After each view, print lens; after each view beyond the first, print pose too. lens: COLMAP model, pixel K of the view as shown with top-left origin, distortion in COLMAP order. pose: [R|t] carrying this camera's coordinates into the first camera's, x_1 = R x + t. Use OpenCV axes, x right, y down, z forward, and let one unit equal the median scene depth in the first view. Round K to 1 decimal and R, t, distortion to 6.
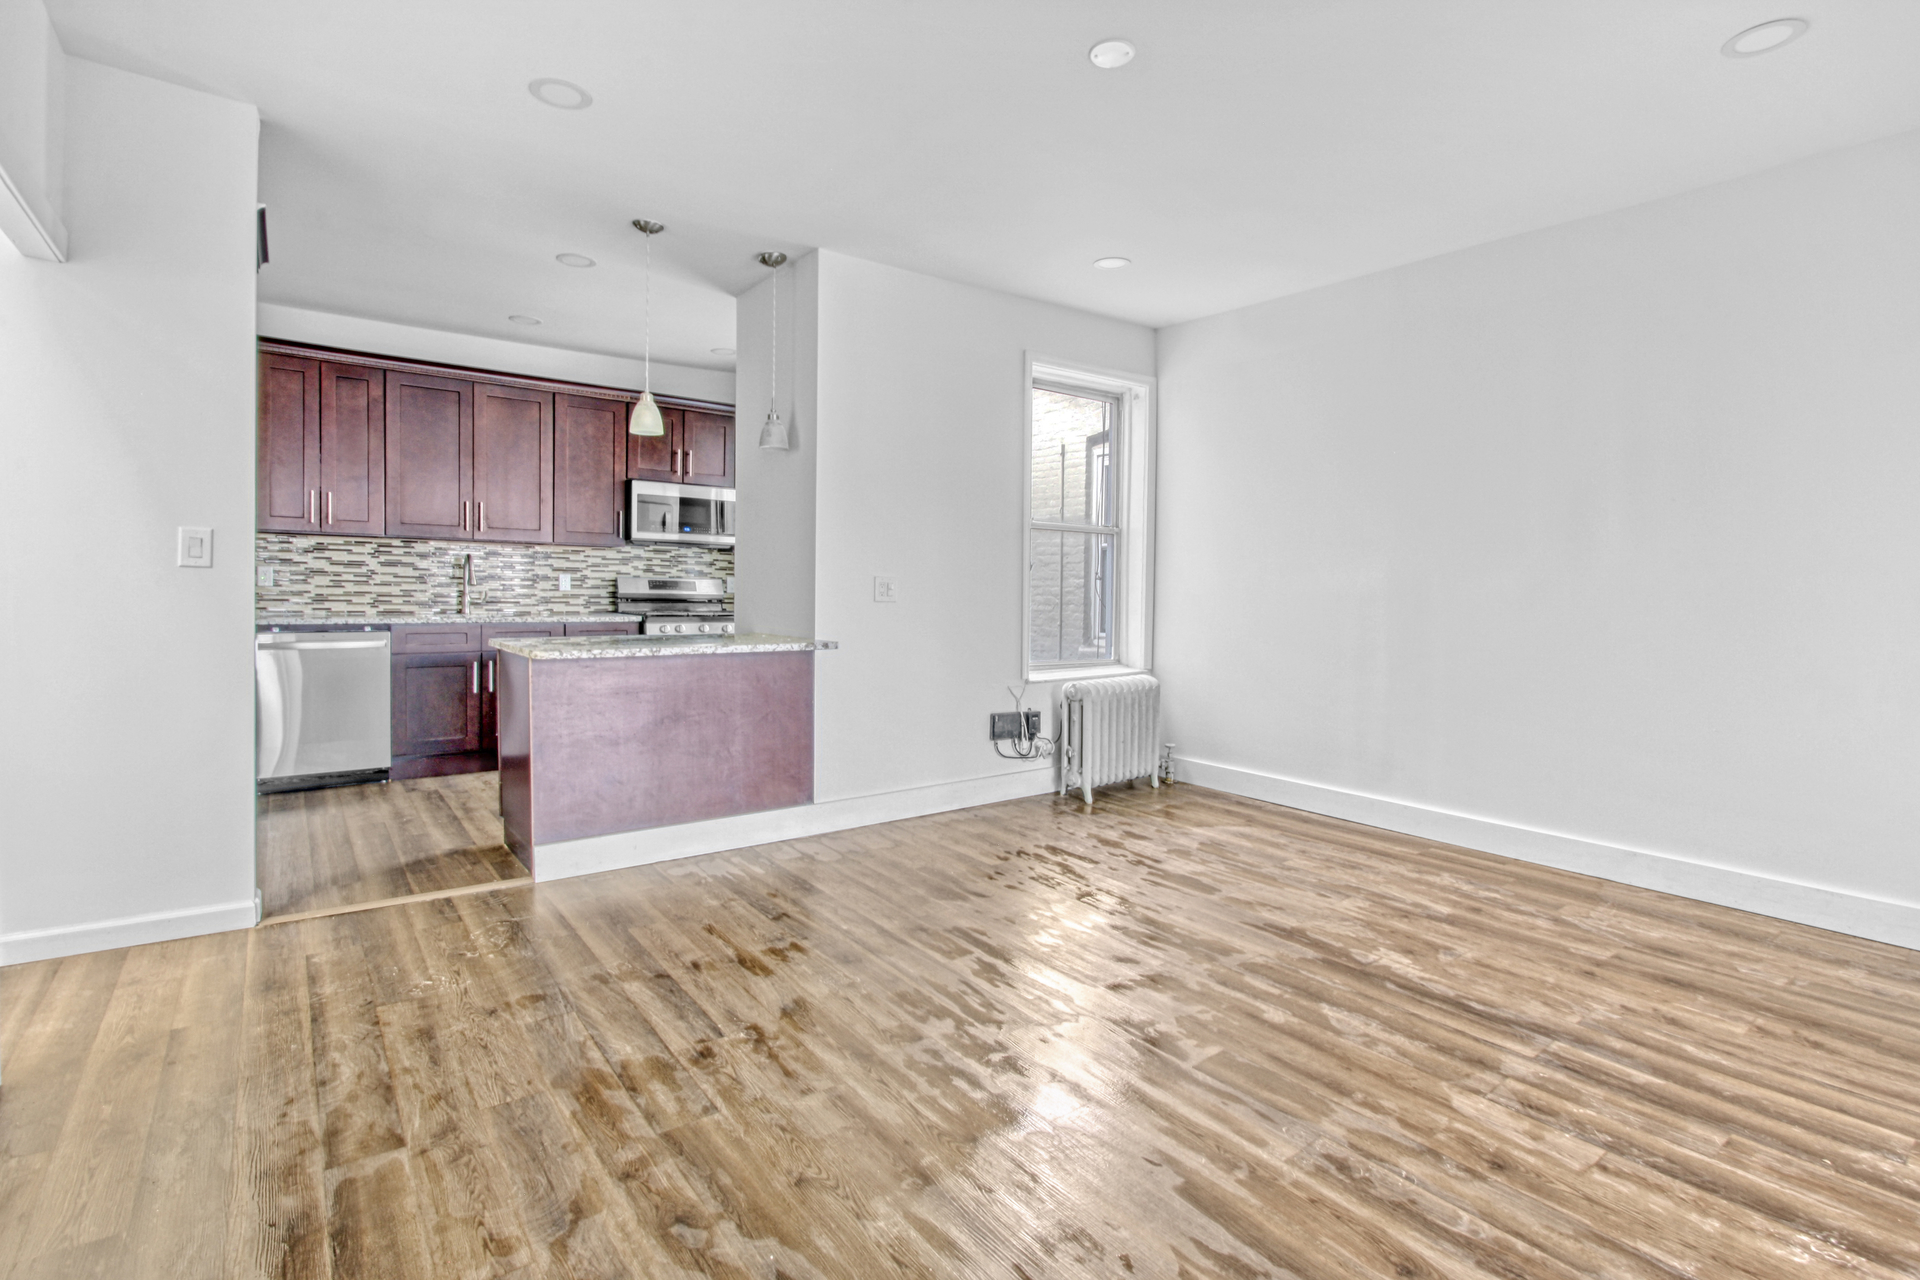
lens RADIAL K [[902.8, 0, 975.5], [0, 902.8, 617.7], [0, 0, 1]] dist [-0.016237, 0.002970]
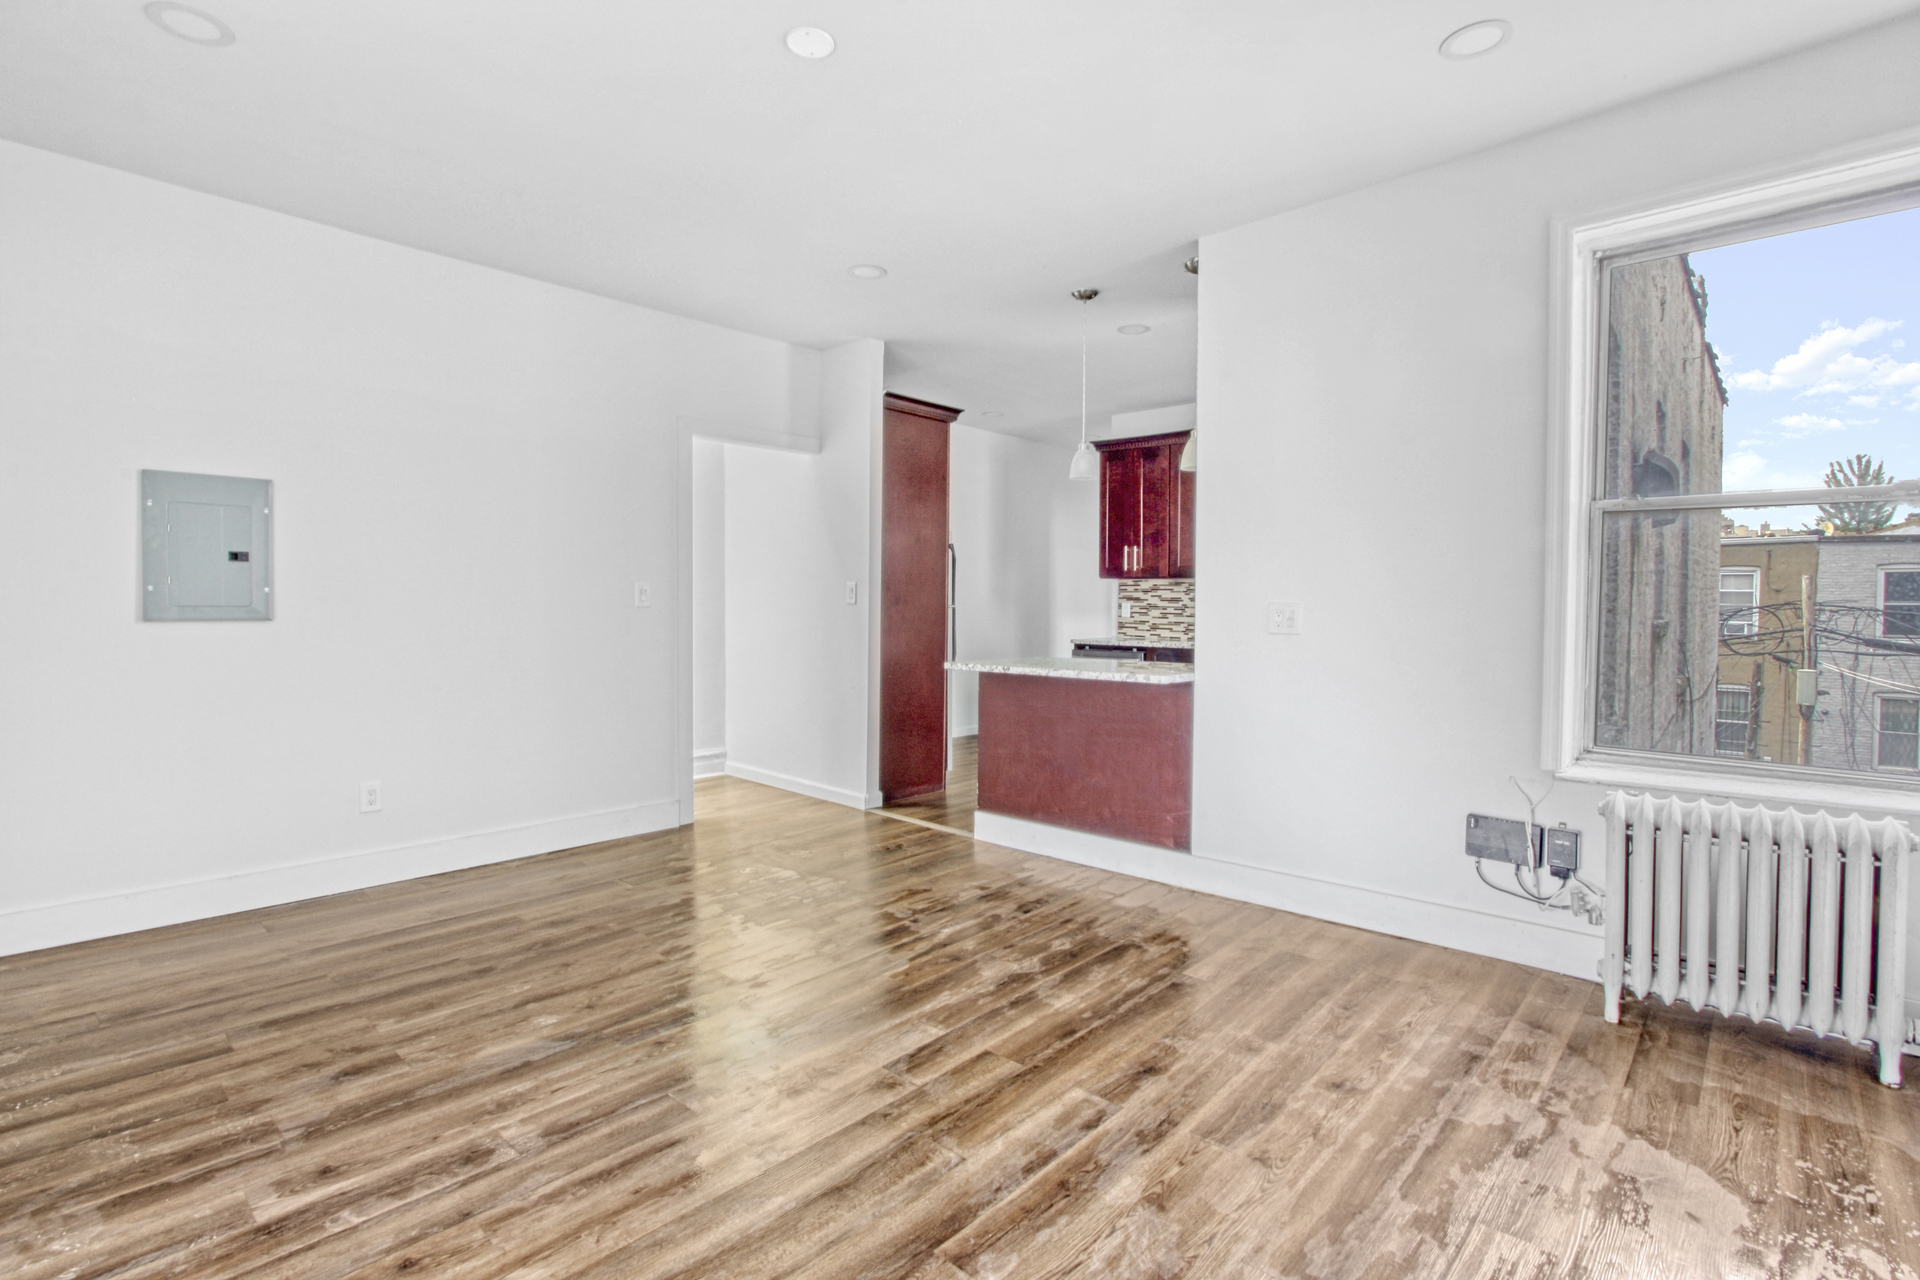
lens RADIAL K [[902.8, 0, 940.2], [0, 902.8, 637.2], [0, 0, 1]] dist [-0.016237, 0.002970]
pose [[0.158717, 0.018976, -0.987142, 0.533778], [-0.036930, 0.999230, 0.013271, -0.011813], [0.986633, 0.034349, 0.159295, 0.476000]]
